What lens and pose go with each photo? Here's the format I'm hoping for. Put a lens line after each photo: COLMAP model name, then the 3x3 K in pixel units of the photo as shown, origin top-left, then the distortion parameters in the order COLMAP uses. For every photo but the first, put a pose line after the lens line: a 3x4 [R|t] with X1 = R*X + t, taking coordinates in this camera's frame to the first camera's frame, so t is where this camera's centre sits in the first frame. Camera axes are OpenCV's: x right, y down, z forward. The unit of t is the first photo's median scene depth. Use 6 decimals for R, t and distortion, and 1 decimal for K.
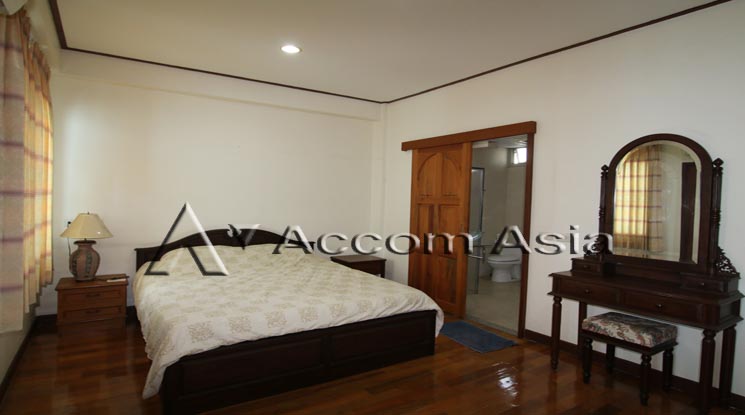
lens RADIAL K [[401.7, 0, 372.5], [0, 401.7, 207.5], [0, 0, 1]] dist [-0.001184, 0.000049]
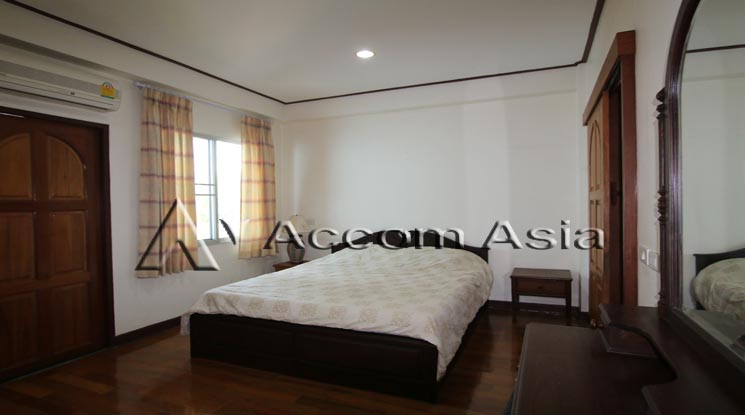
lens RADIAL K [[404.6, 0, 372.4], [0, 404.6, 198.3], [0, 0, 1]] dist [0.000986, 0.000080]
pose [[0.536483, -0.034187, -0.843219, 0.872548], [0.006647, 0.999319, -0.036286, 0.015713], [0.843885, 0.013862, 0.536345, 0.595427]]
